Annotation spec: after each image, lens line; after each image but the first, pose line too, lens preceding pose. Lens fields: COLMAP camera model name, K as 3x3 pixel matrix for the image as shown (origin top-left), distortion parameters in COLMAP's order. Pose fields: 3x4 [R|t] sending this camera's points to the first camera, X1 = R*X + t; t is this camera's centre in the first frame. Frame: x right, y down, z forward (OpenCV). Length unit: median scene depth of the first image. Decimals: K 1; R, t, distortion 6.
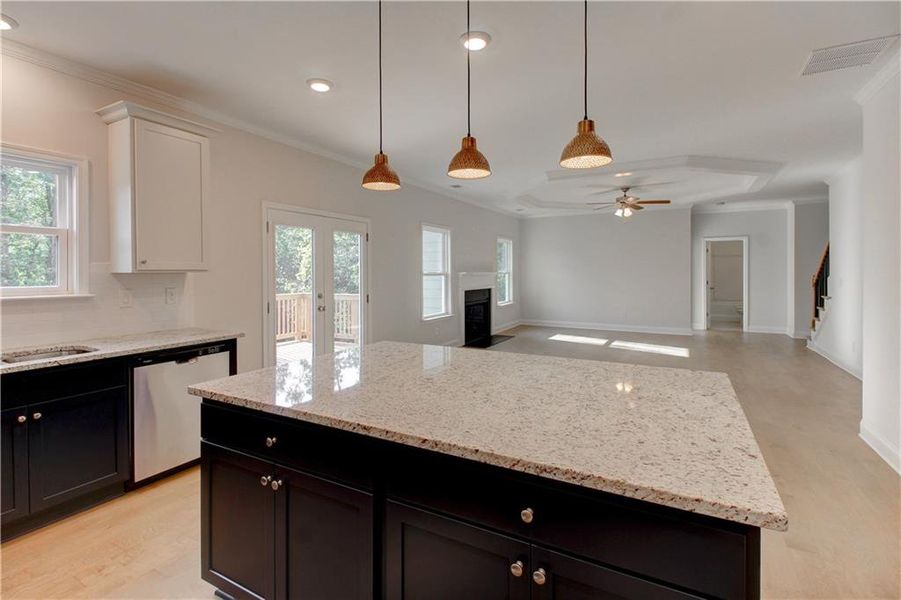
lens RADIAL K [[418.4, 0, 451.8], [0, 418.4, 274.1], [0, 0, 1]] dist [0.000640, -0.000441]
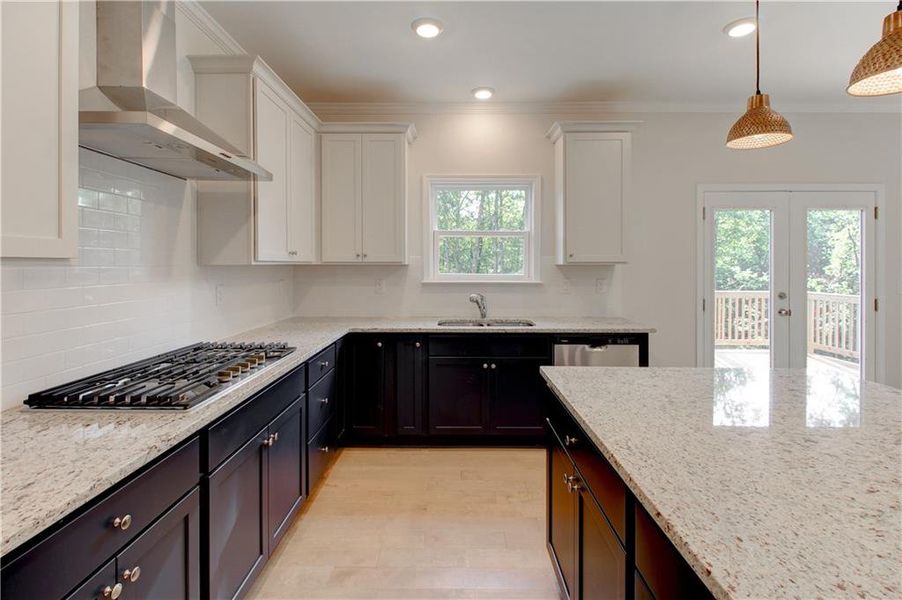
lens RADIAL K [[427.8, 0, 450.6], [0, 427.8, 264.2], [0, 0, 1]] dist [0.000550, -0.000710]
pose [[0.464109, 0.002320, -0.885775, 0.156884], [-0.006800, 0.999976, -0.000944, -0.000565], [0.885752, 0.006461, 0.464114, 0.152753]]
